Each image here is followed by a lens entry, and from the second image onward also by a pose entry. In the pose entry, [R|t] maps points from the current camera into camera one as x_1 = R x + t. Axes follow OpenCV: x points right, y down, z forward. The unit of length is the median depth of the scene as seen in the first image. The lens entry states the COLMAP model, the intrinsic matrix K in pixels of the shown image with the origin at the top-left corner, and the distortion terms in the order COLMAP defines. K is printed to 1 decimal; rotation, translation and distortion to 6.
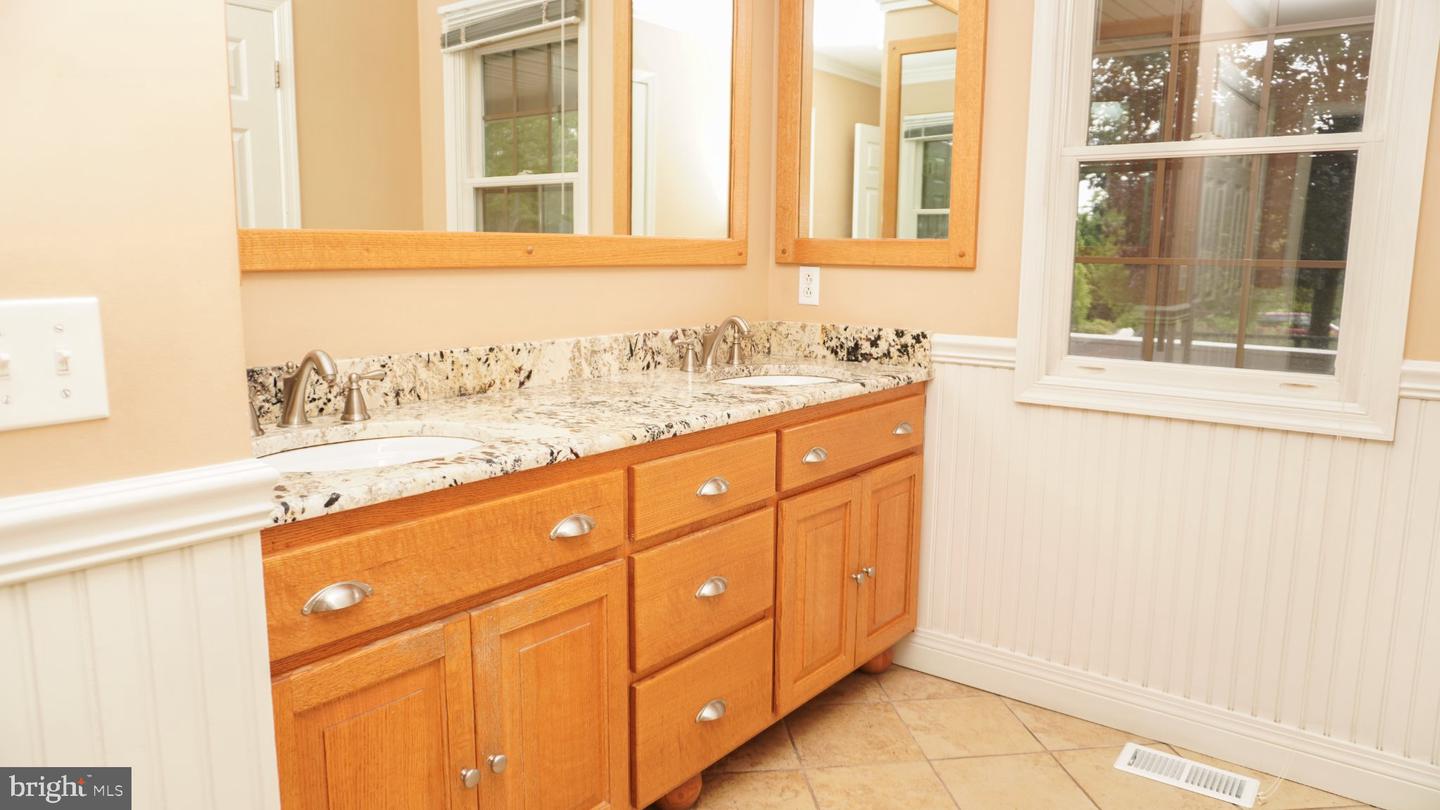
lens RADIAL K [[962.5, 0, 717.4], [0, 962.5, 401.7], [0, 0, 1]] dist [-0.048398, 0.034090]
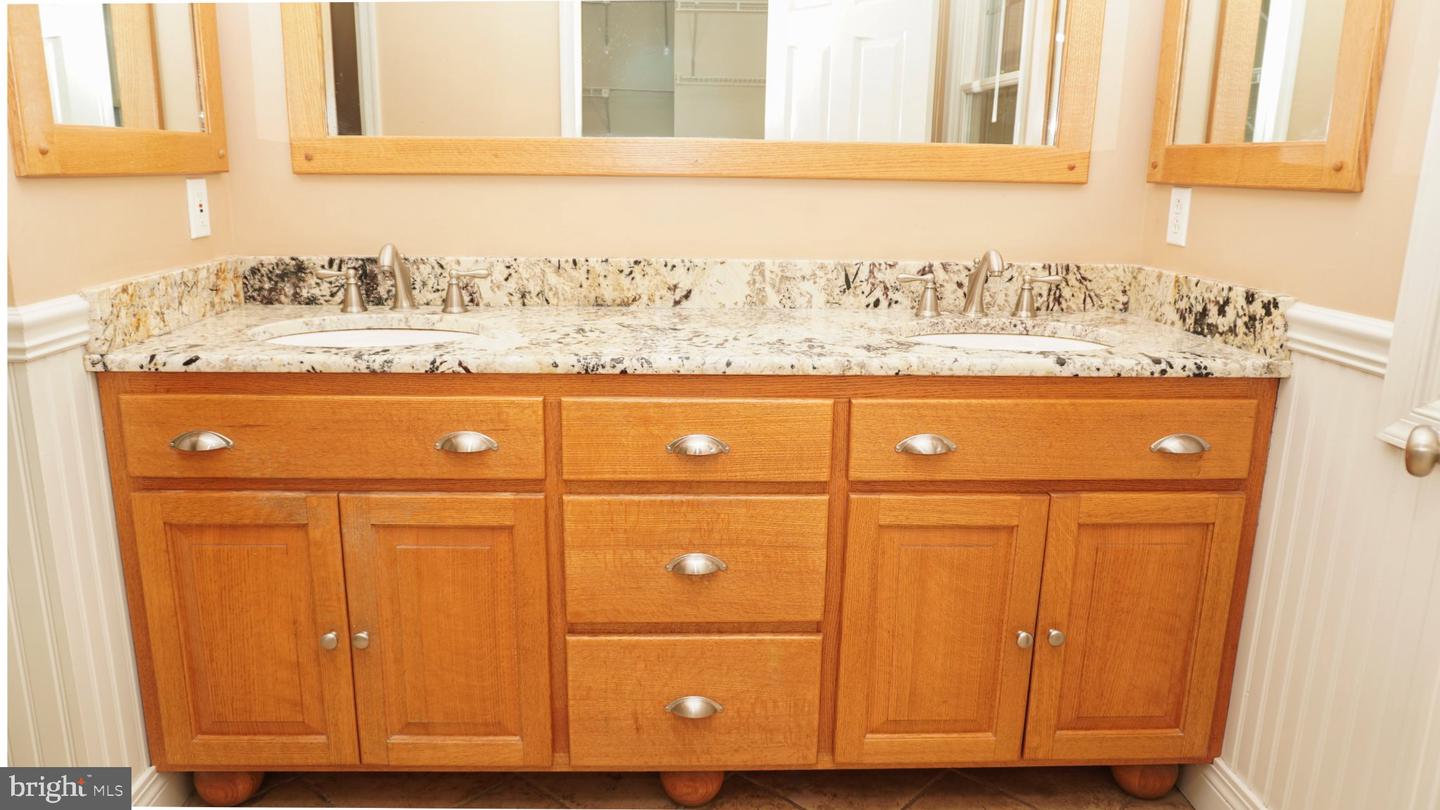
lens RADIAL K [[980.6, 0, 696.1], [0, 980.6, 397.4], [0, 0, 1]] dist [-0.046911, 0.030830]
pose [[0.640865, 0.176652, -0.747051, 0.534114], [-0.126659, 0.984157, 0.124064, -0.048521], [0.757132, 0.015112, 0.653087, 0.393211]]
